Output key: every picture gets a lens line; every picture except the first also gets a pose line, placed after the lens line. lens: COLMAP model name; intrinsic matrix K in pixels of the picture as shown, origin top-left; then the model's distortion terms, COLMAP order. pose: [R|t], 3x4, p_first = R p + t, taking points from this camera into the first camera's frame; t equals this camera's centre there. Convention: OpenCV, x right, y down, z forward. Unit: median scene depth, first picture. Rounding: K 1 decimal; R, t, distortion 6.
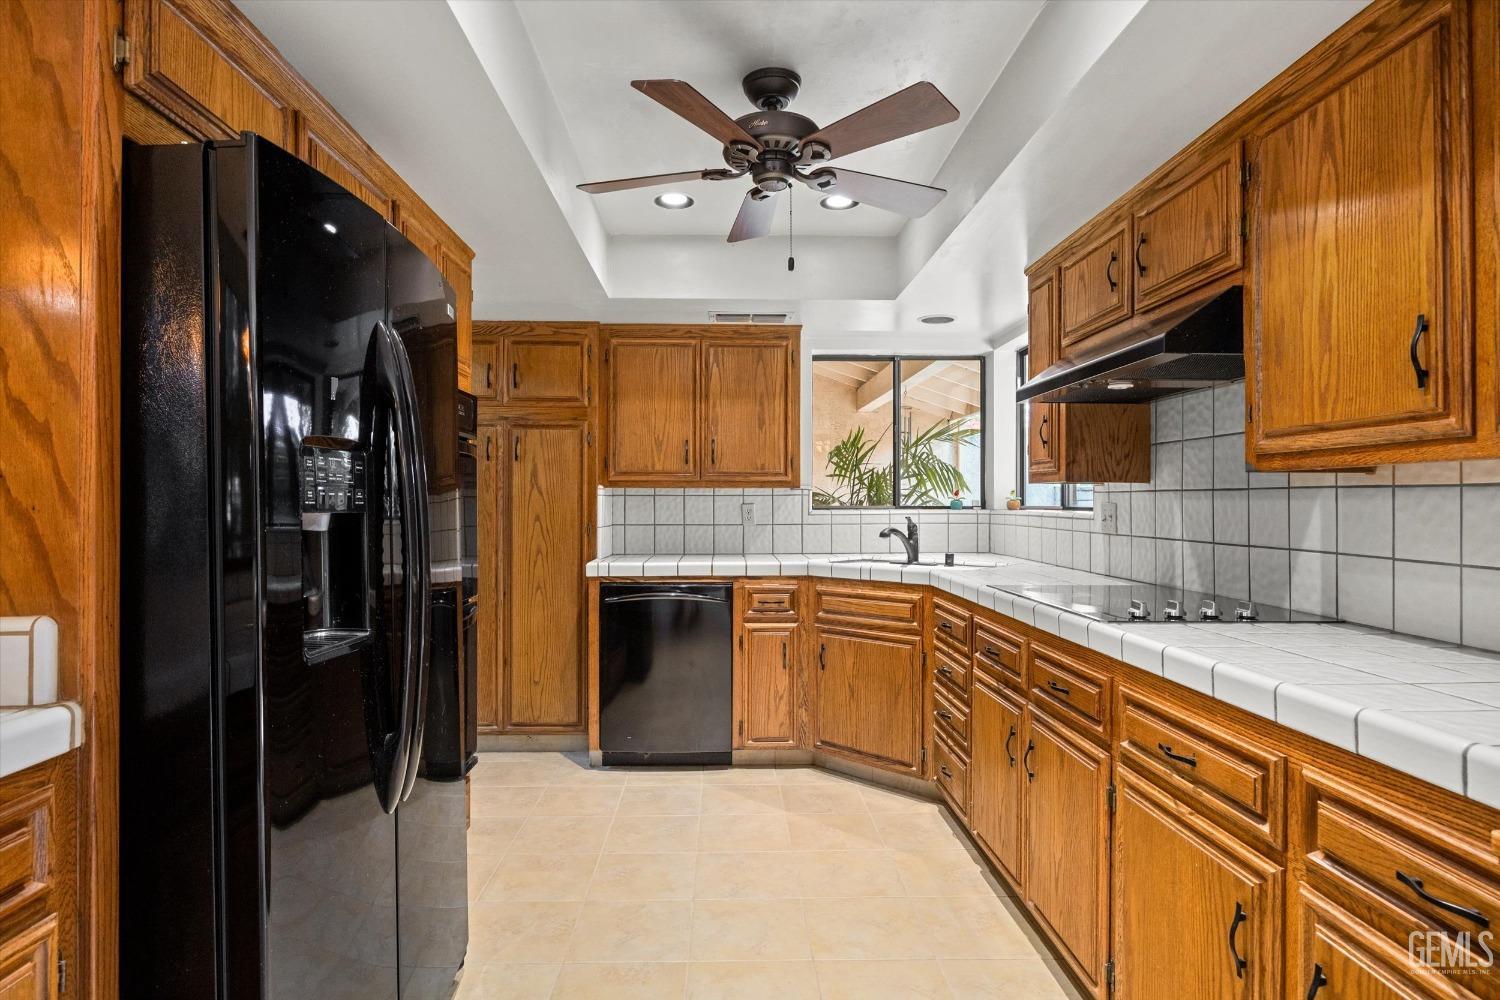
lens RADIAL K [[802.2, 0, 750.0], [0, 802.2, 500.0], [0, 0, 1]] dist [-0.002285, -0.000962]
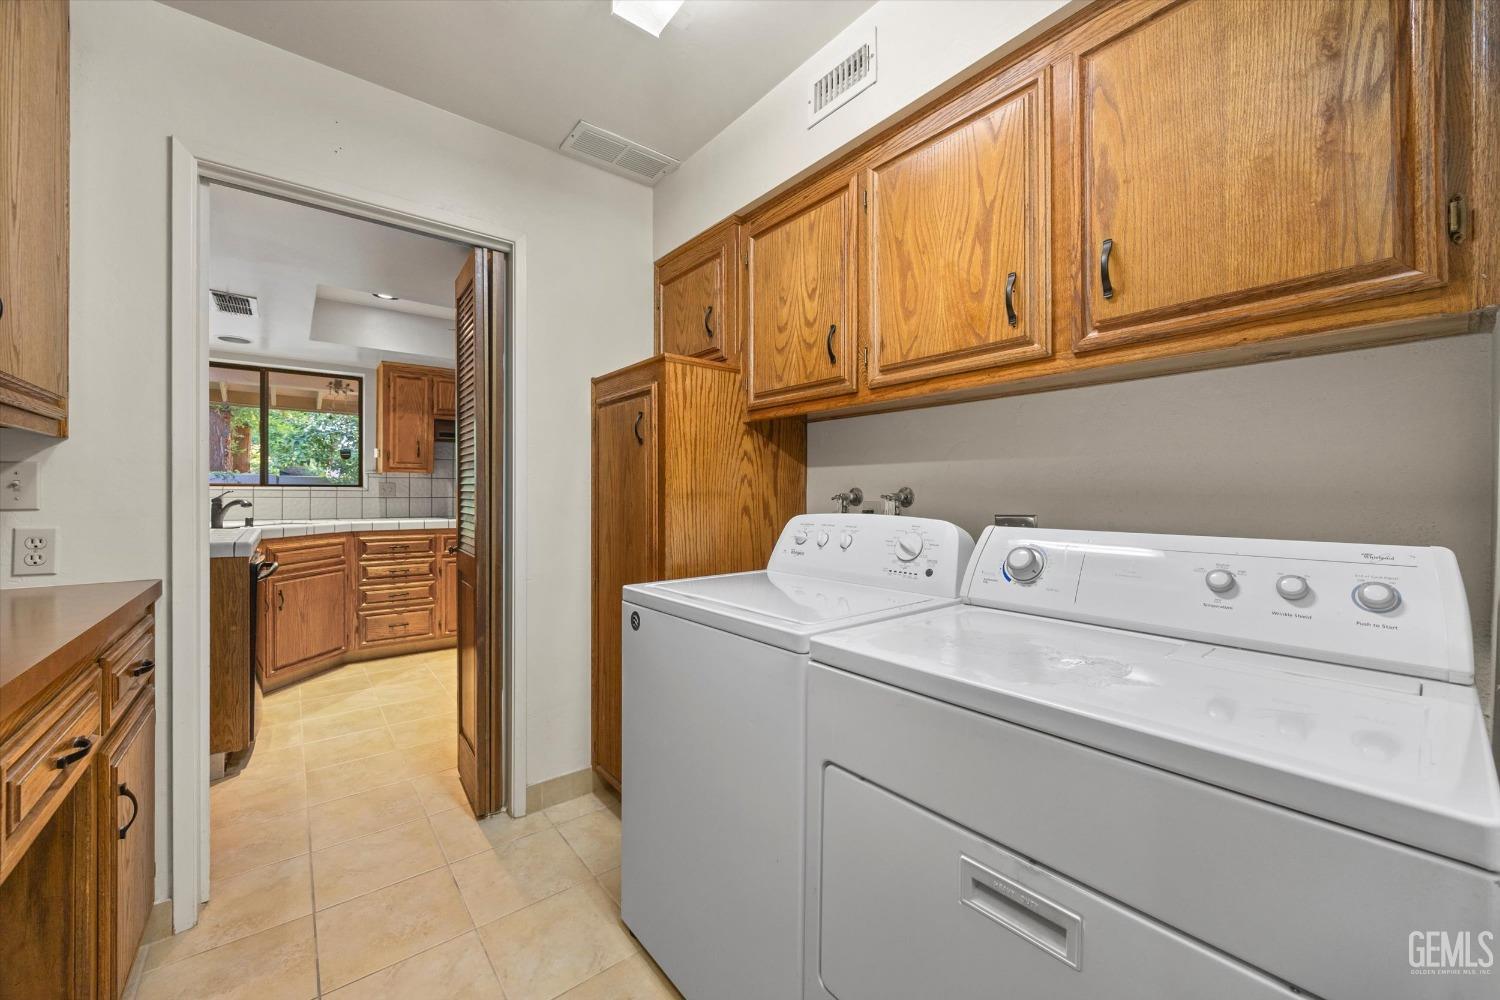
lens RADIAL K [[566.9, 0, 737.5], [0, 566.9, 493.3], [0, 0, 1]] dist [-0.000837, 0.000064]
pose [[-0.590730, -0.003680, 0.806861, -1.443024], [-0.005389, 0.999985, 0.000615, 0.029247], [-0.806851, -0.003985, -0.590742, 1.288343]]
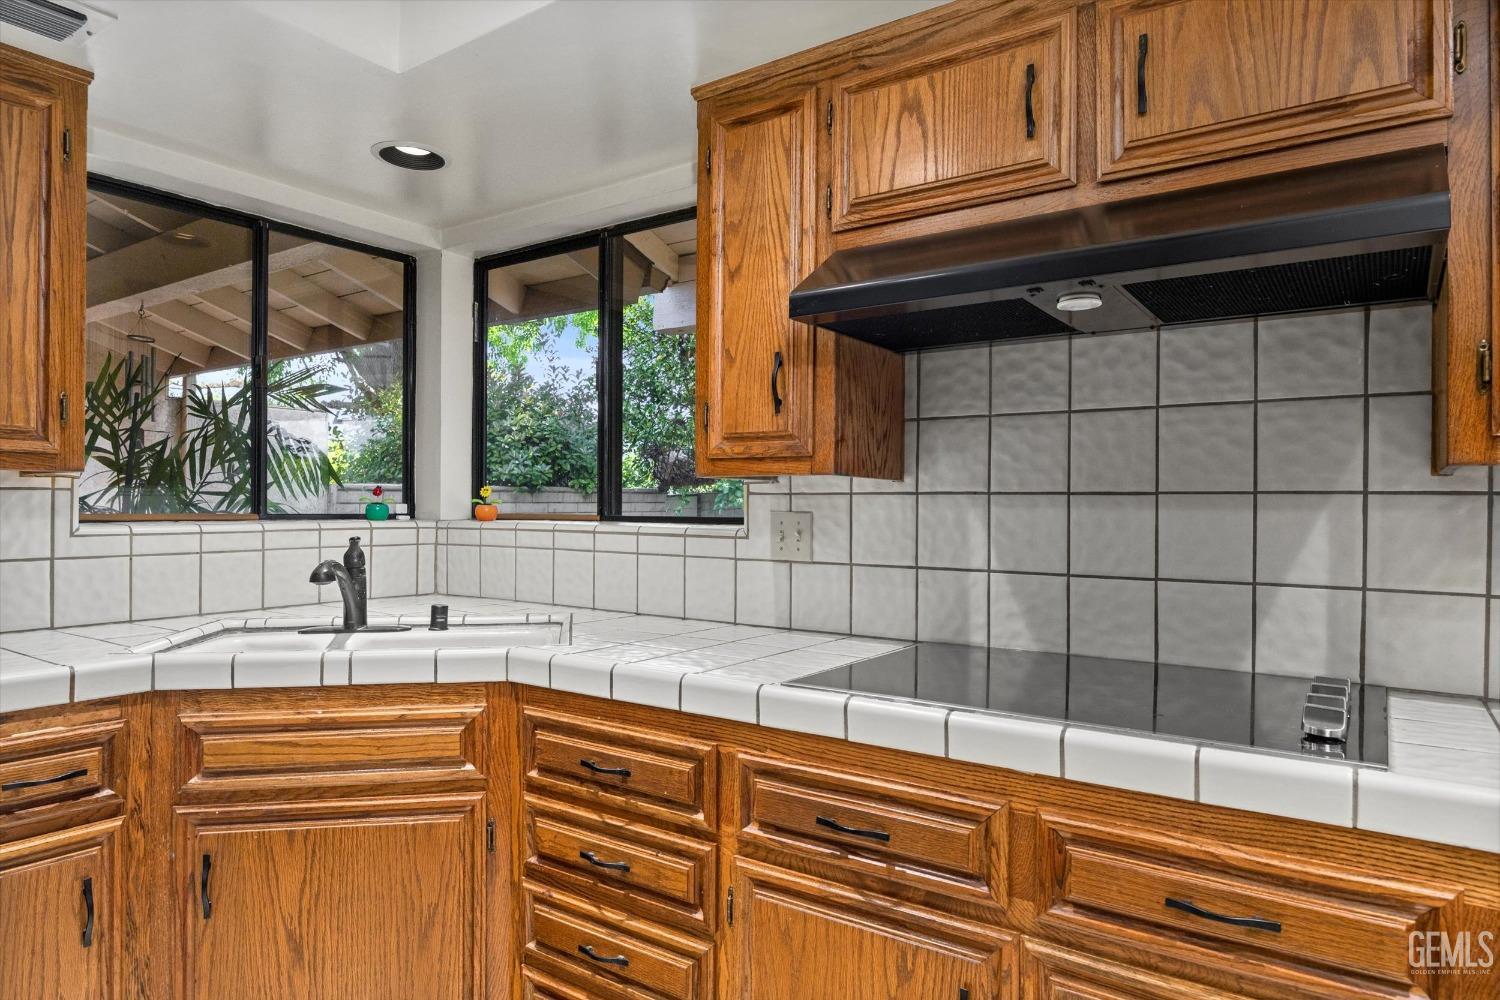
lens RADIAL K [[909.2, 0, 744.3], [0, 909.2, 507.7], [0, 0, 1]] dist [-0.003119, -0.001799]
pose [[0.605246, 0.002771, 0.796034, -0.152481], [-0.007835, 0.999966, 0.002476, -0.000775], [-0.796000, -0.007736, 0.605247, 0.685031]]
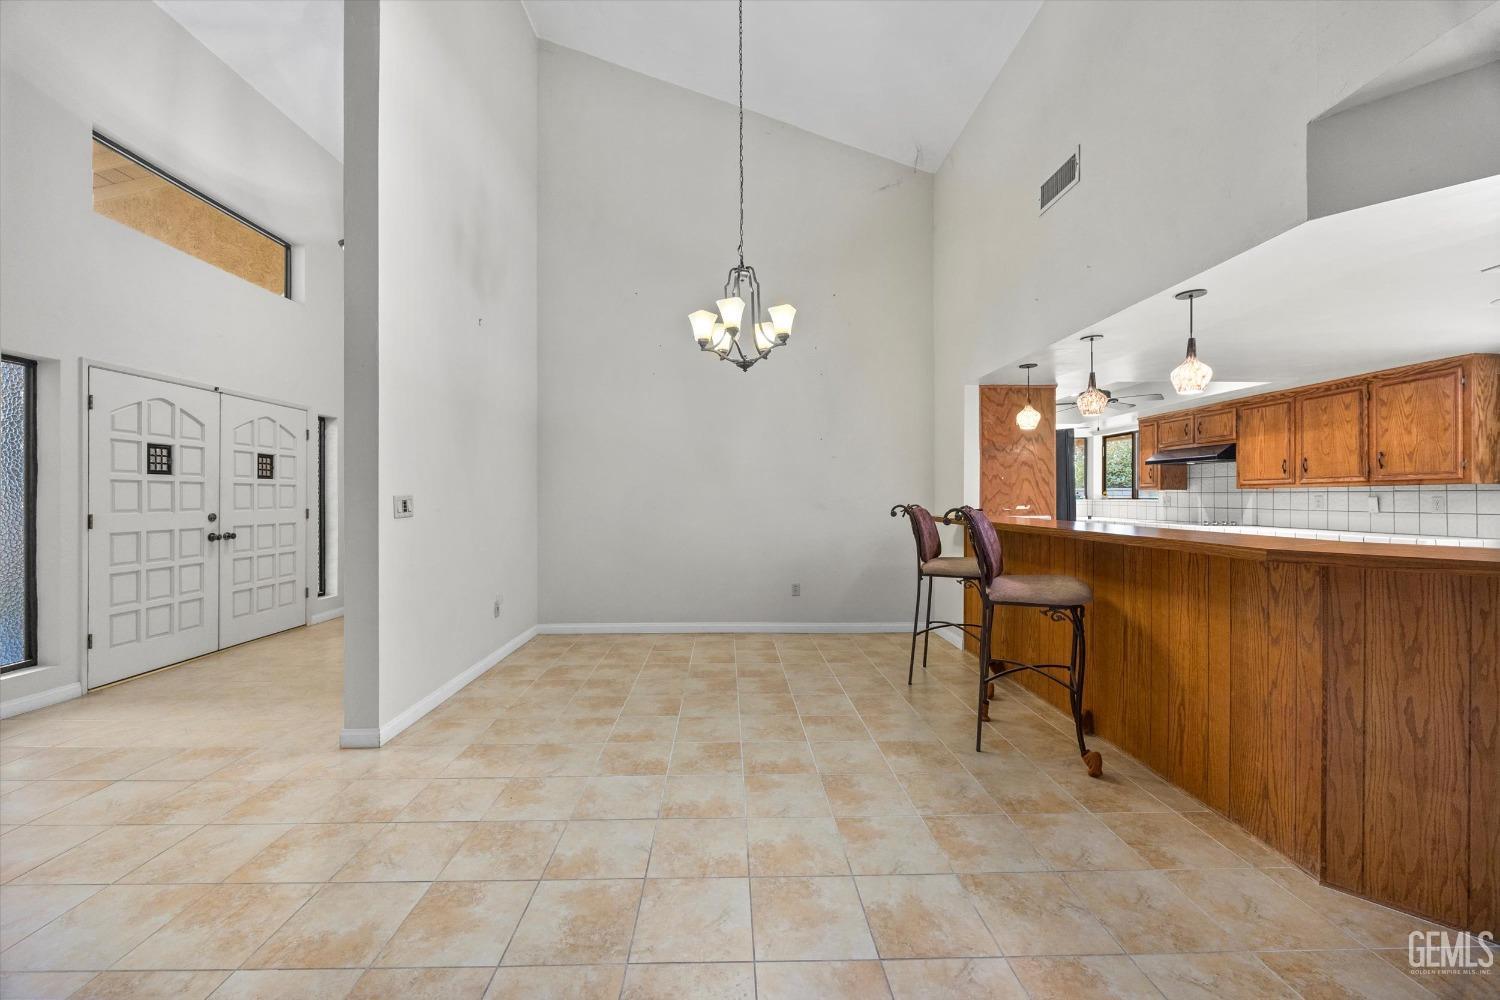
lens RADIAL K [[573.3, 0, 737.7], [0, 573.3, 499.0], [0, 0, 1]] dist [-0.006716, -0.000149]
pose [[0.999888, -0.000343, -0.014955, -1.293079], [0.000430, 0.999983, 0.005779, 0.000850], [0.014952, -0.005784, 0.999871, -1.338959]]
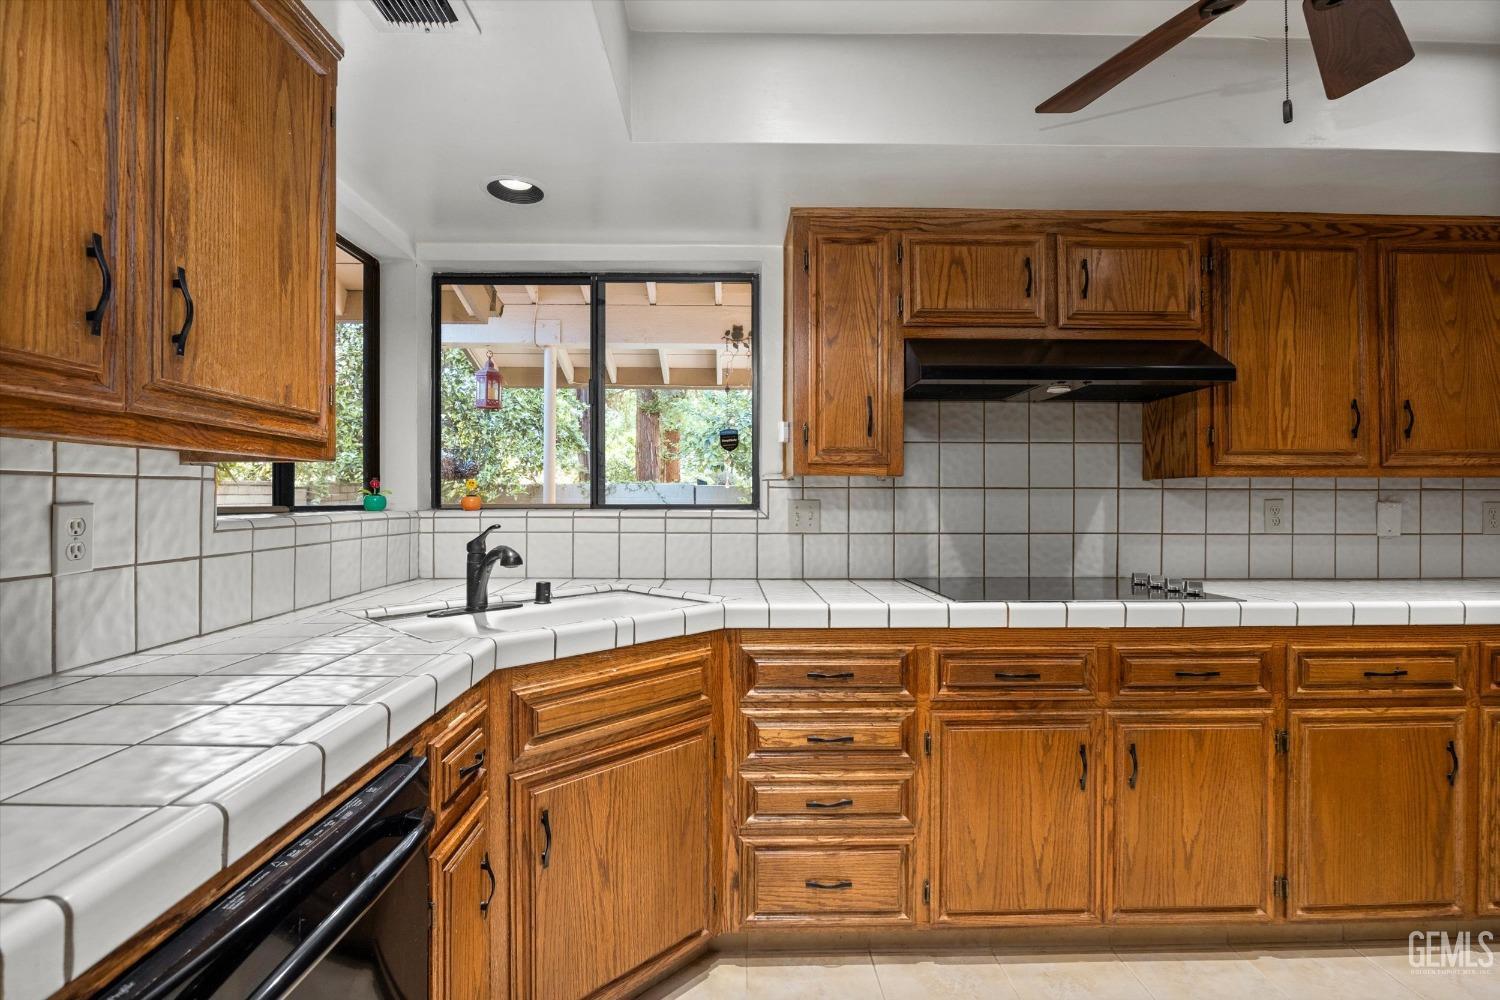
lens RADIAL K [[713.3, 0, 744.3], [0, 713.3, 498.7], [0, 0, 1]] dist [-0.016065, 0.000071]
pose [[0.015358, 0.000761, 0.999882, -0.421199], [-0.002769, 0.999996, -0.000719, 0.004027], [-0.999878, -0.002758, 0.015360, 1.199292]]
